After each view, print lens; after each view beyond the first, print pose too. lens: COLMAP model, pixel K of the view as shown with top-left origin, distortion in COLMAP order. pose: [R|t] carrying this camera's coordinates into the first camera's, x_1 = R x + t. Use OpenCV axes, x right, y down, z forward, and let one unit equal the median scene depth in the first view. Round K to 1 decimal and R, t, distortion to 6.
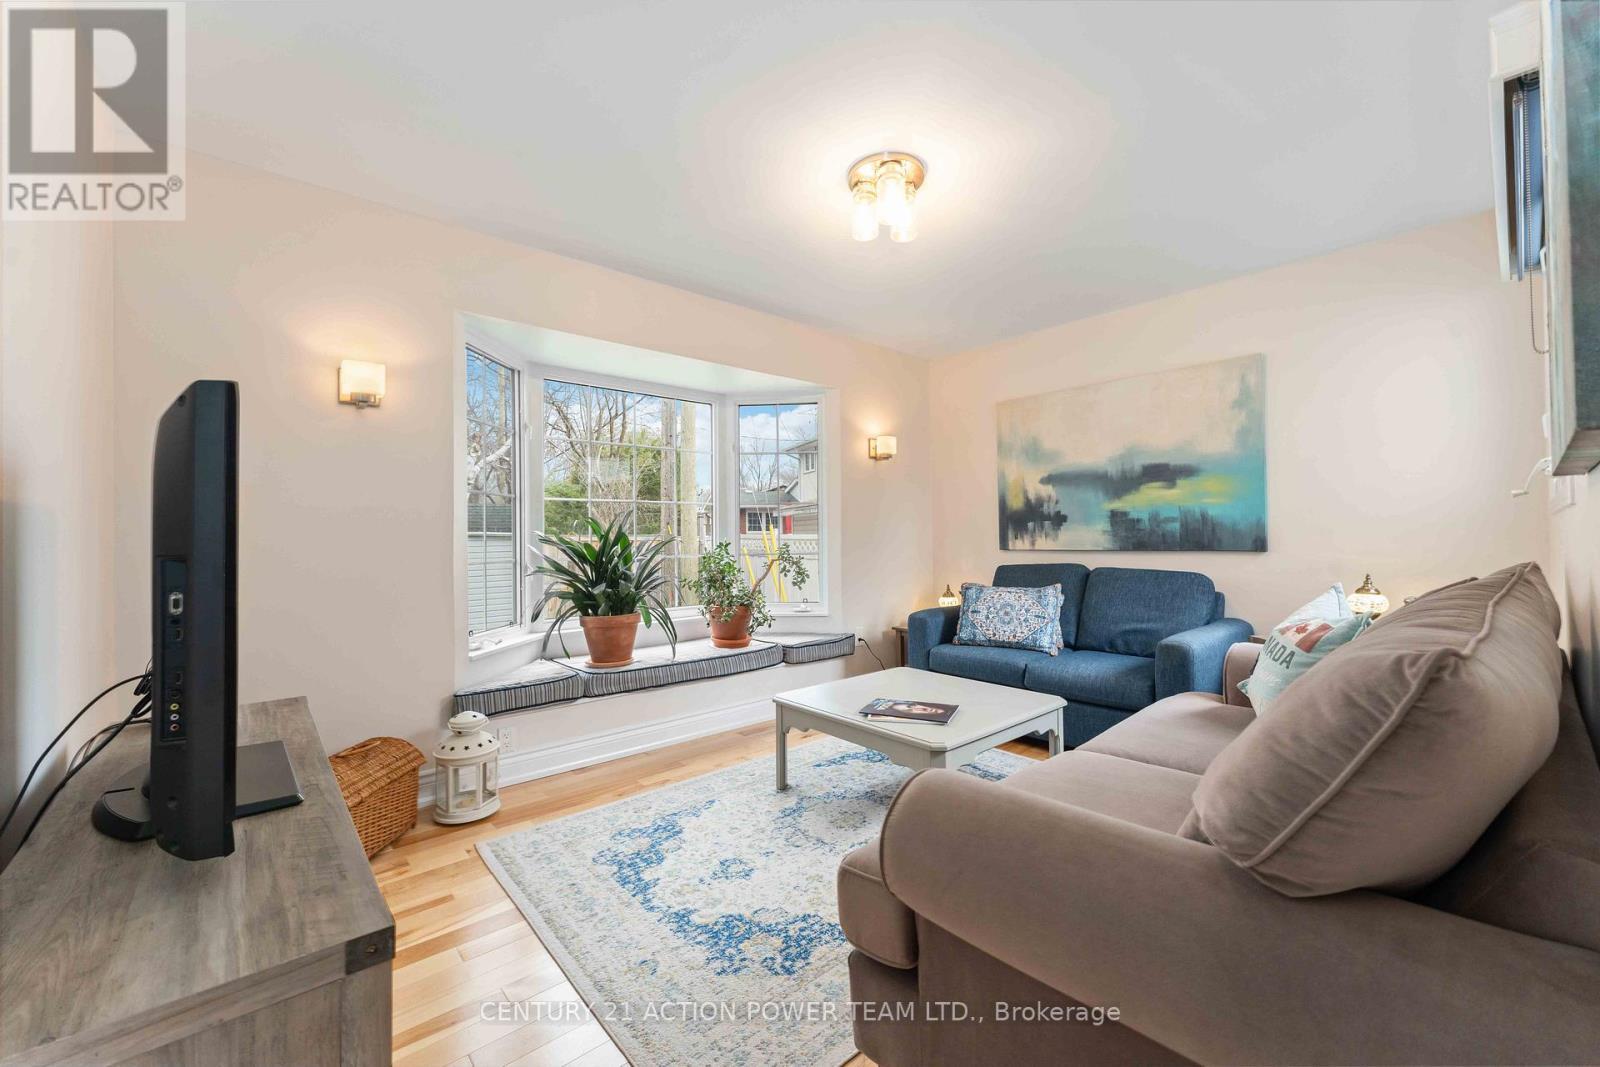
lens RADIAL K [[634.4, 0, 797.2], [0, 634.4, 533.3], [0, 0, 1]] dist [-0.000630, -0.000016]
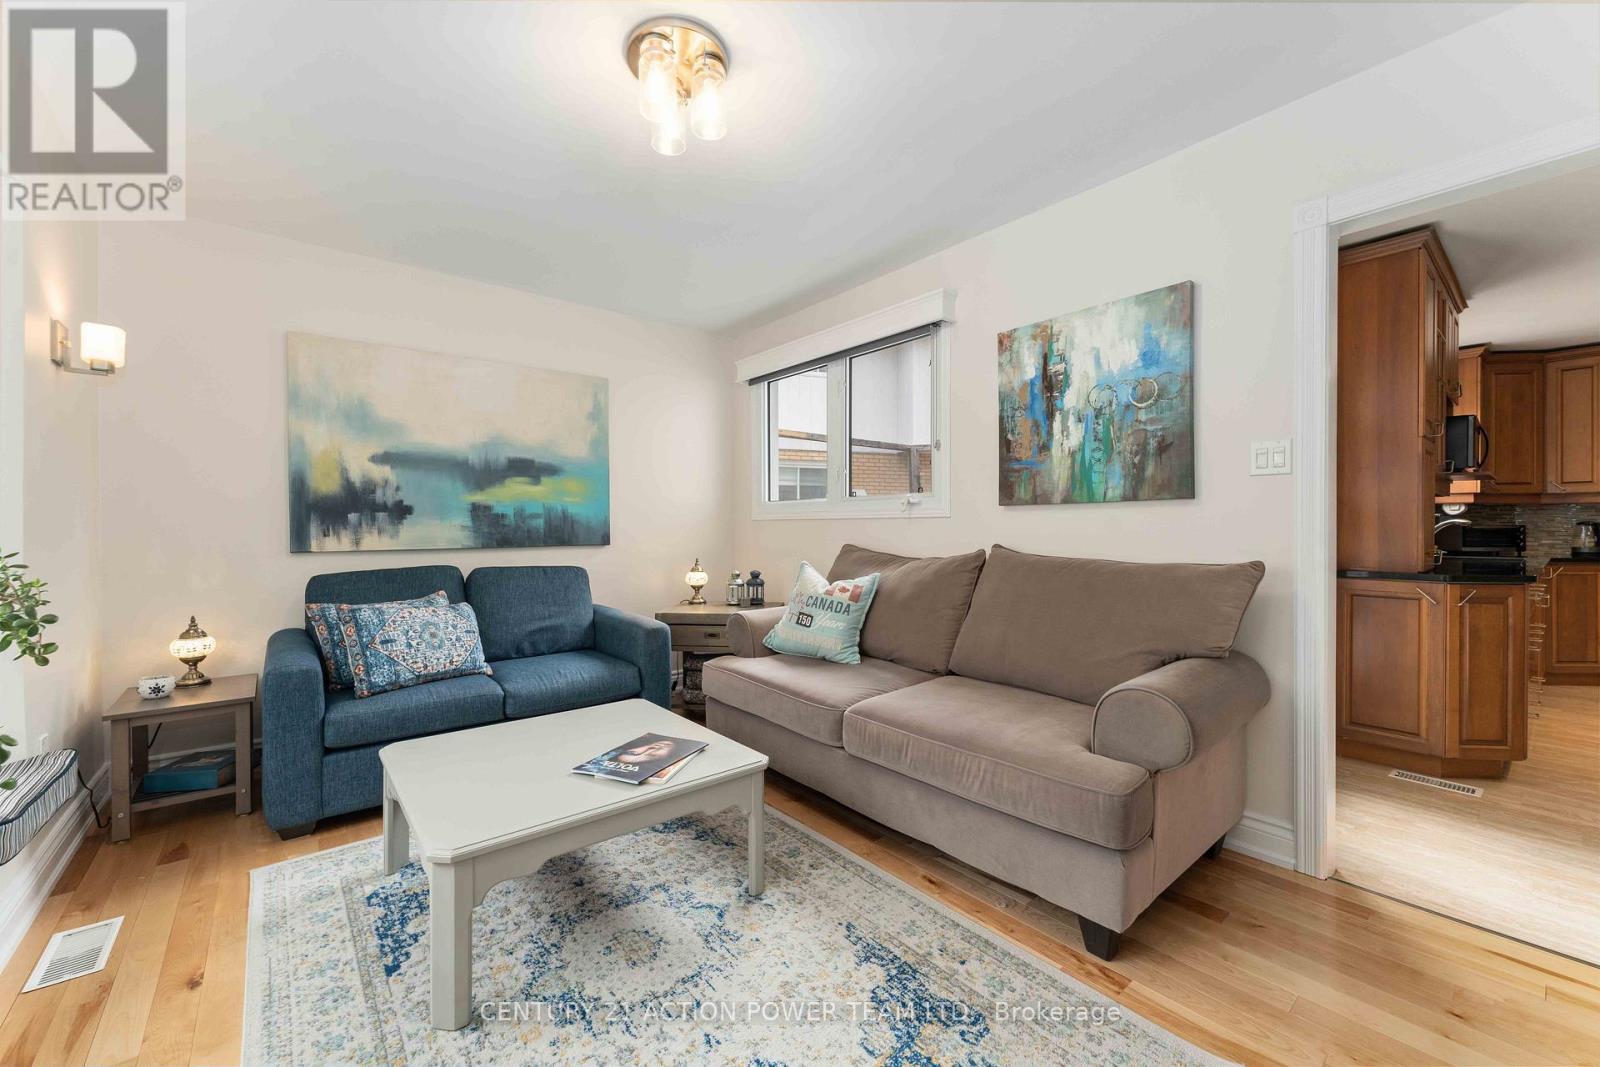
lens RADIAL K [[634.4, 0, 797.2], [0, 634.4, 533.3], [0, 0, 1]] dist [-0.000630, -0.000016]
pose [[0.025929, 0.000880, 0.999663, -0.404159], [-0.002265, 0.999997, -0.000822, 0.006011], [-0.999661, -0.002243, 0.025931, 0.550001]]
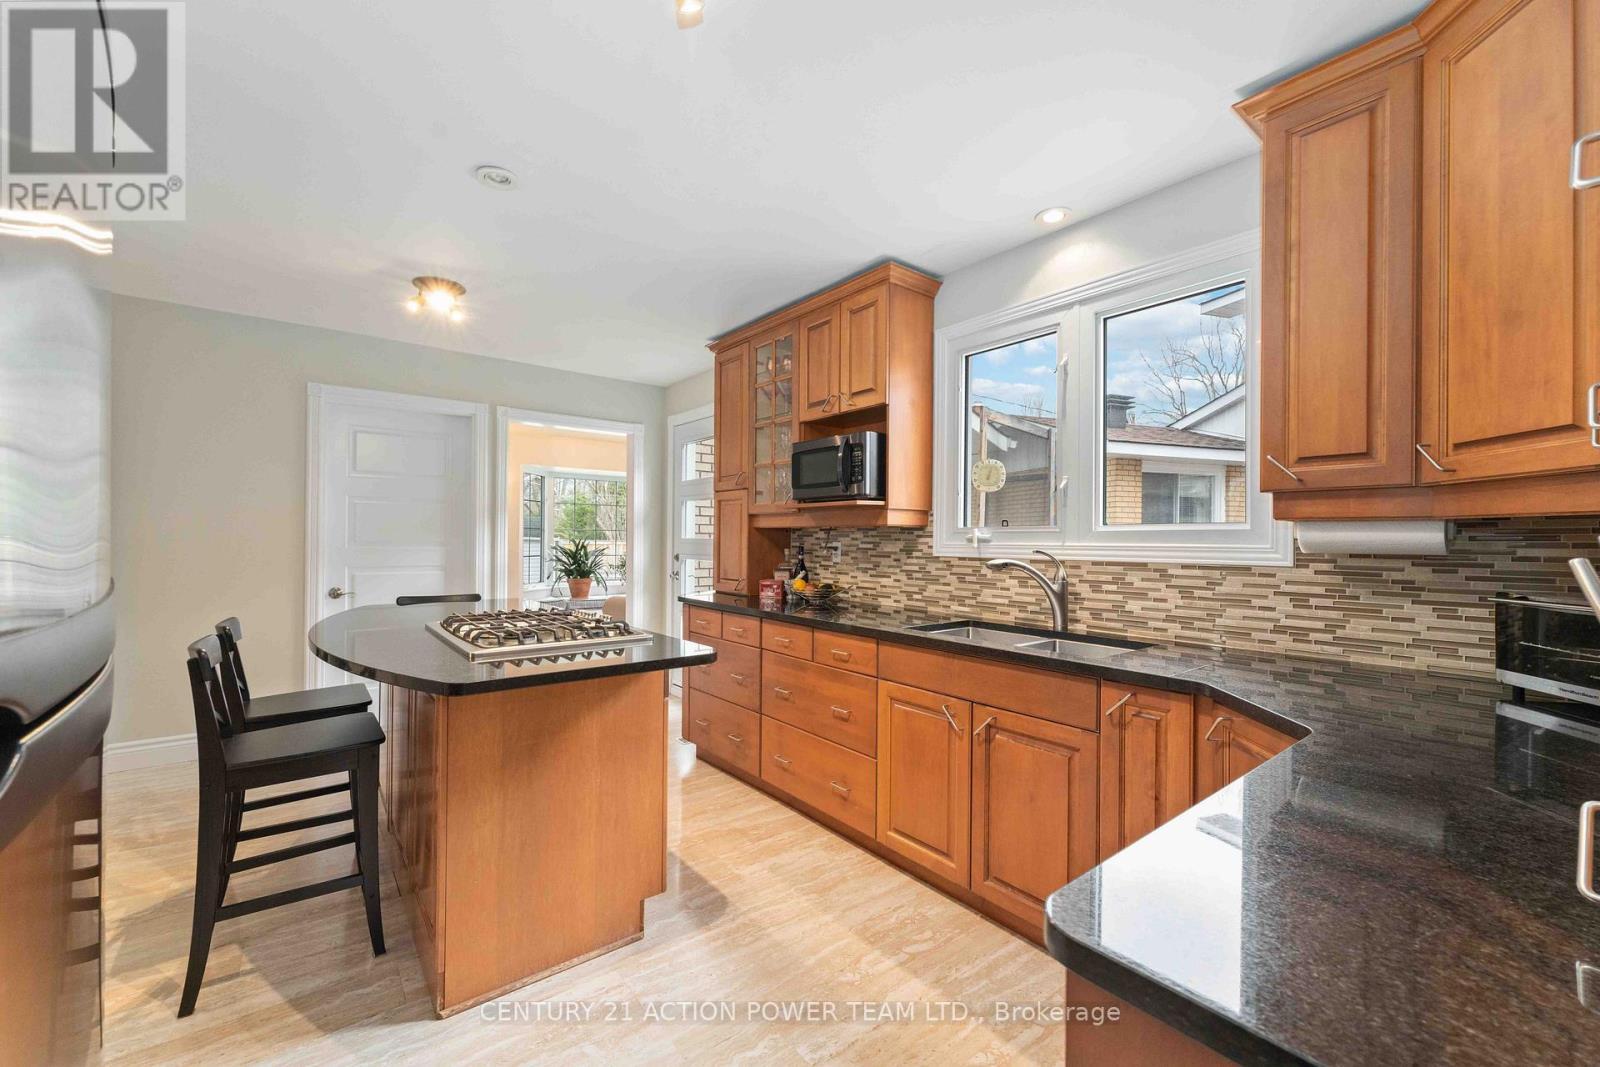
lens RADIAL K [[634.4, 0, 797.2], [0, 634.4, 533.3], [0, 0, 1]] dist [-0.000630, -0.000016]
pose [[0.998466, 0.011737, -0.054118, 0.684753], [-0.012014, 0.999916, -0.004795, -0.042439], [0.054058, 0.005438, 0.998523, -1.412761]]
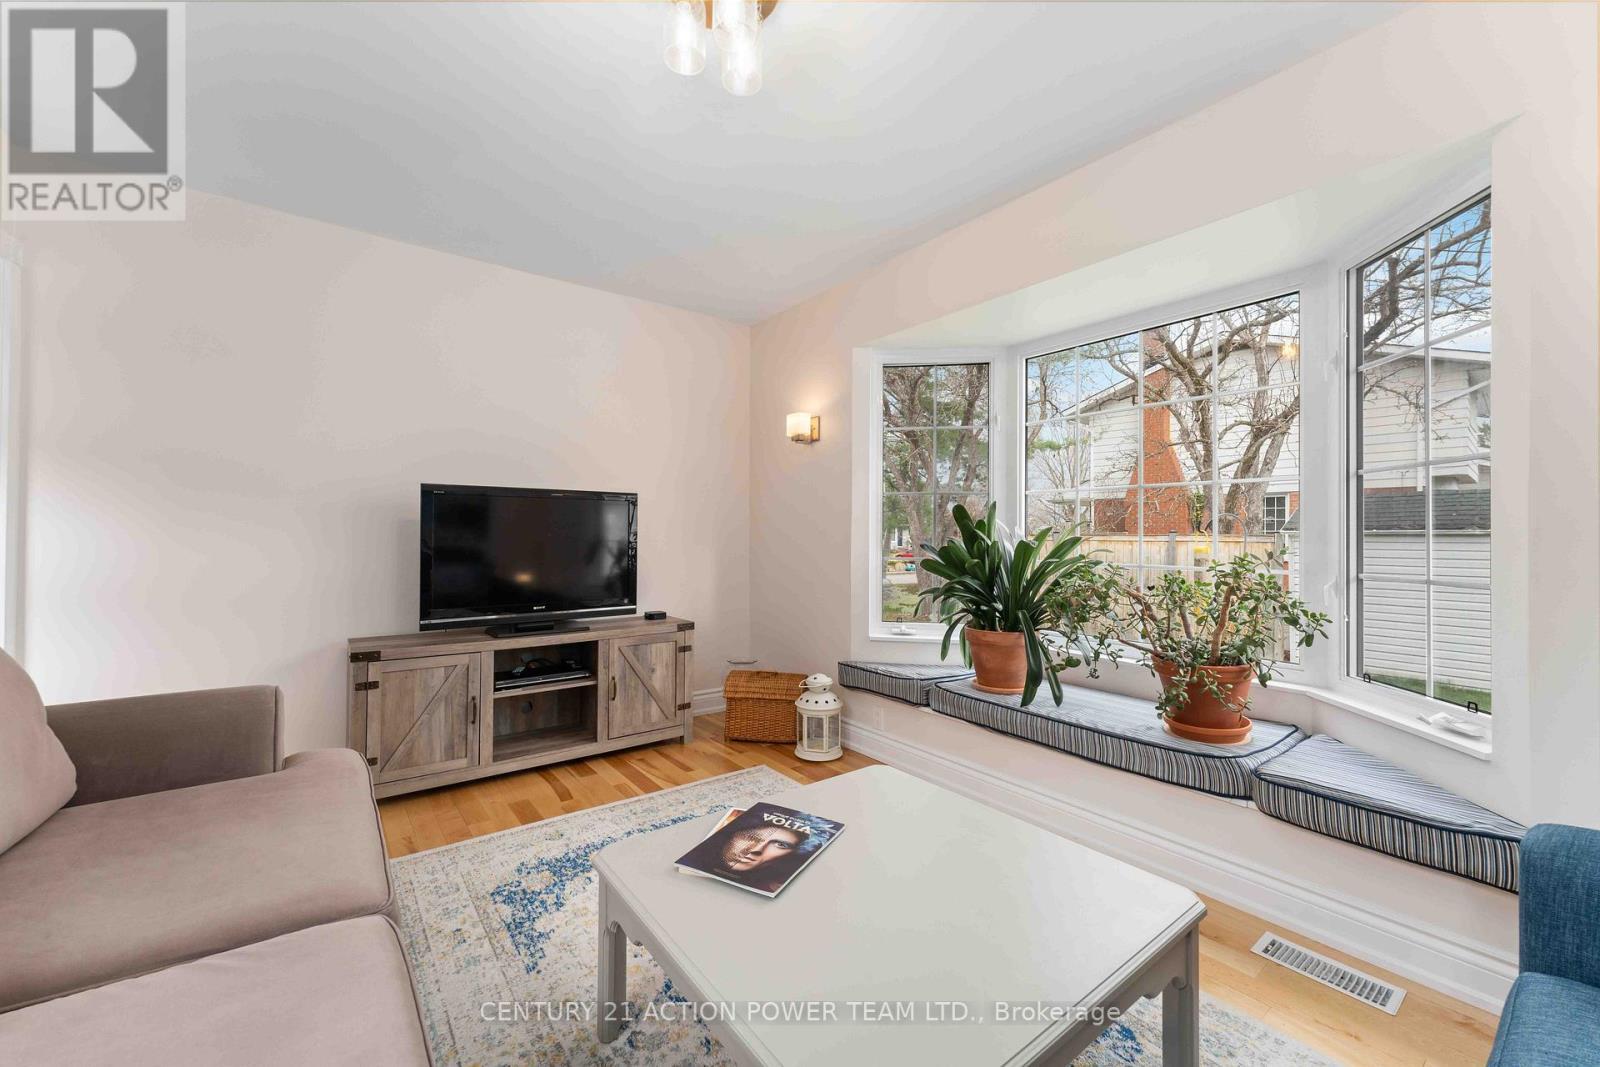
lens RADIAL K [[634.4, 0, 797.2], [0, 634.4, 533.3], [0, 0, 1]] dist [-0.000630, -0.000016]
pose [[-0.065369, 0.008168, -0.997828, 0.513863], [-0.003244, 0.999959, 0.008398, -0.003760], [0.997856, 0.003786, -0.065340, 0.736712]]
